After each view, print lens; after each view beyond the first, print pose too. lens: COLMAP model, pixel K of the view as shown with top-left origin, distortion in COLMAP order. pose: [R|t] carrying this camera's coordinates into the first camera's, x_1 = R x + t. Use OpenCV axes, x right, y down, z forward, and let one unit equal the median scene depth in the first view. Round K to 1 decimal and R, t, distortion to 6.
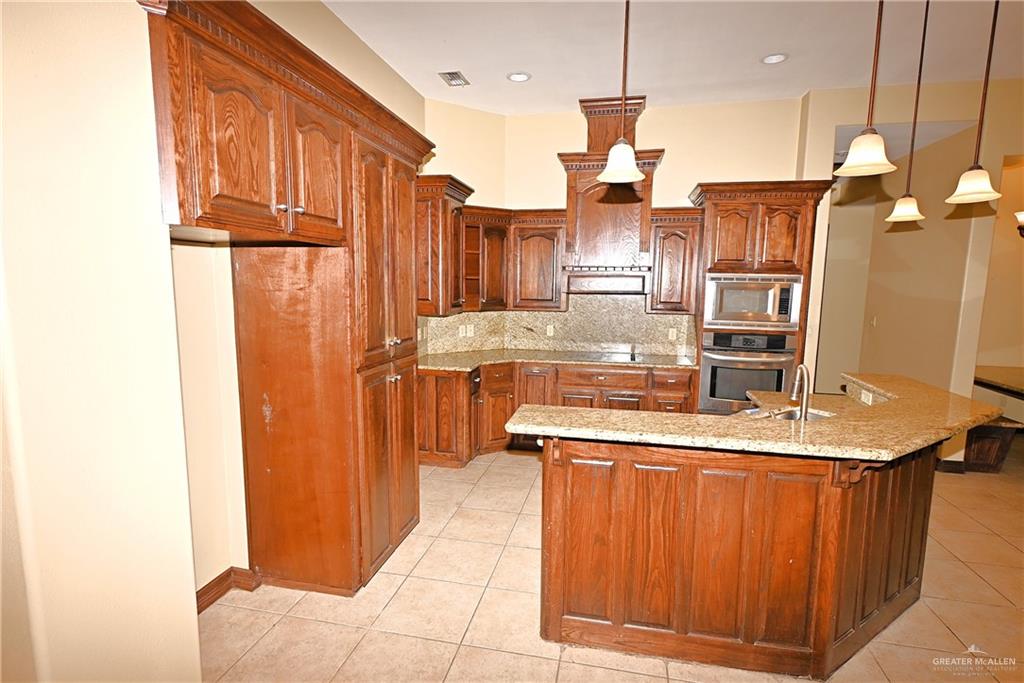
lens RADIAL K [[510.5, 0, 510.4], [0, 510.5, 343.9], [0, 0, 1]] dist [-0.001743, 0.000742]
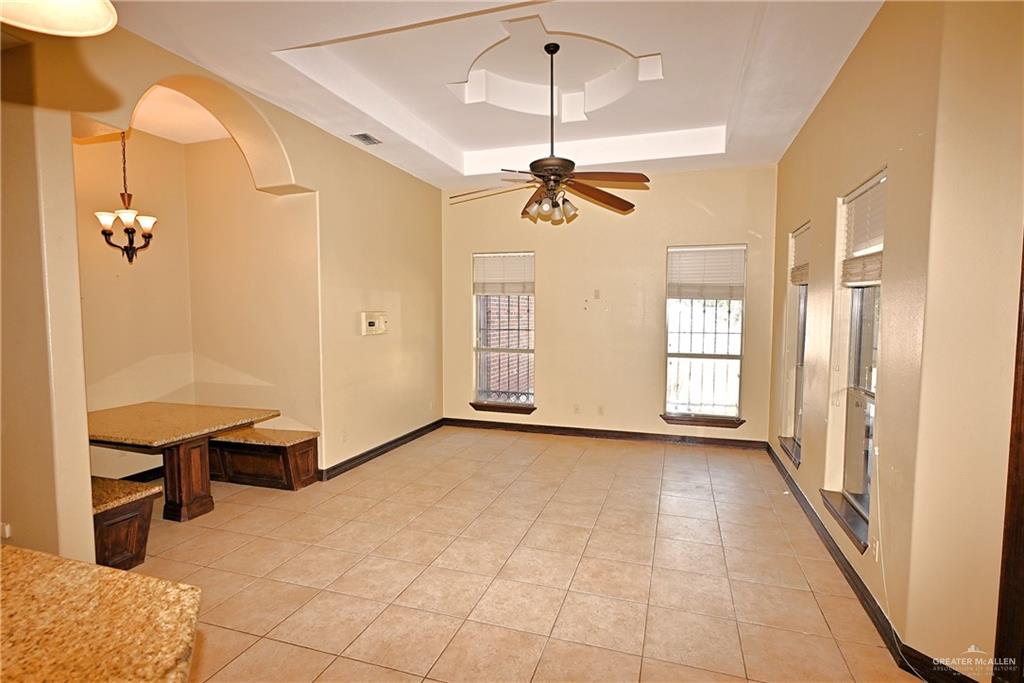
lens RADIAL K [[510.5, 0, 511.2], [0, 510.5, 347.4], [0, 0, 1]] dist [-0.001743, 0.000742]
pose [[0.099977, -0.078682, 0.991874, 0.321999], [0.127917, 0.989612, 0.065609, -0.030764], [-0.986733, 0.120318, 0.109003, 0.380514]]
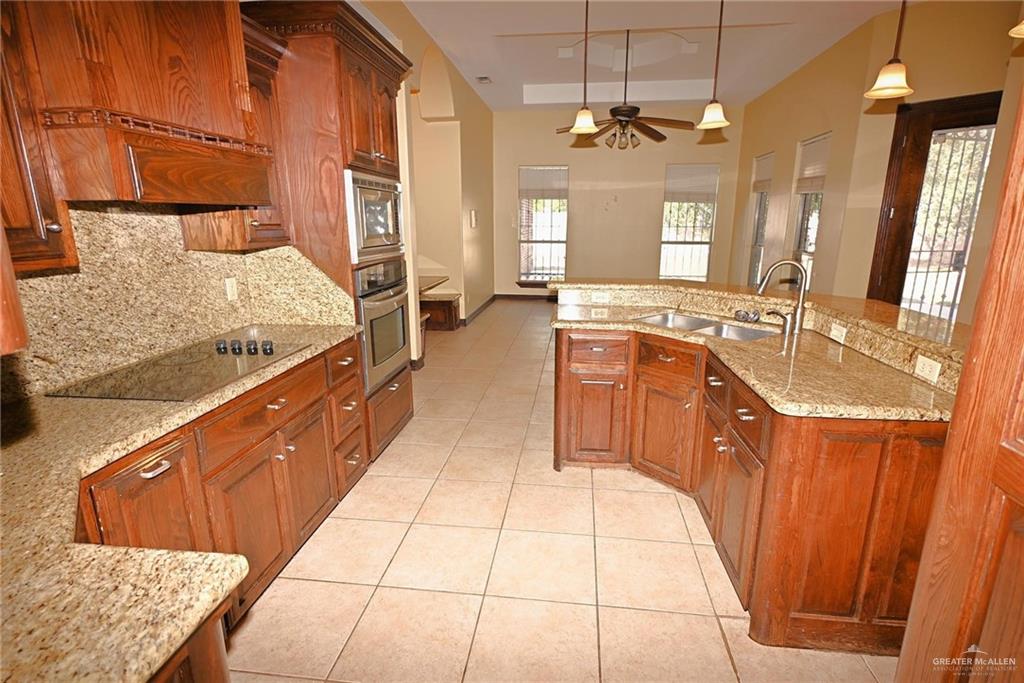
lens RADIAL K [[510.5, 0, 509.6], [0, 510.5, 346.2], [0, 0, 1]] dist [-0.001743, 0.000742]
pose [[-0.083943, -0.249962, 0.964610, -0.262950], [0.128308, 0.957257, 0.259222, -0.073096], [-0.988175, 0.145527, -0.048283, 0.881970]]
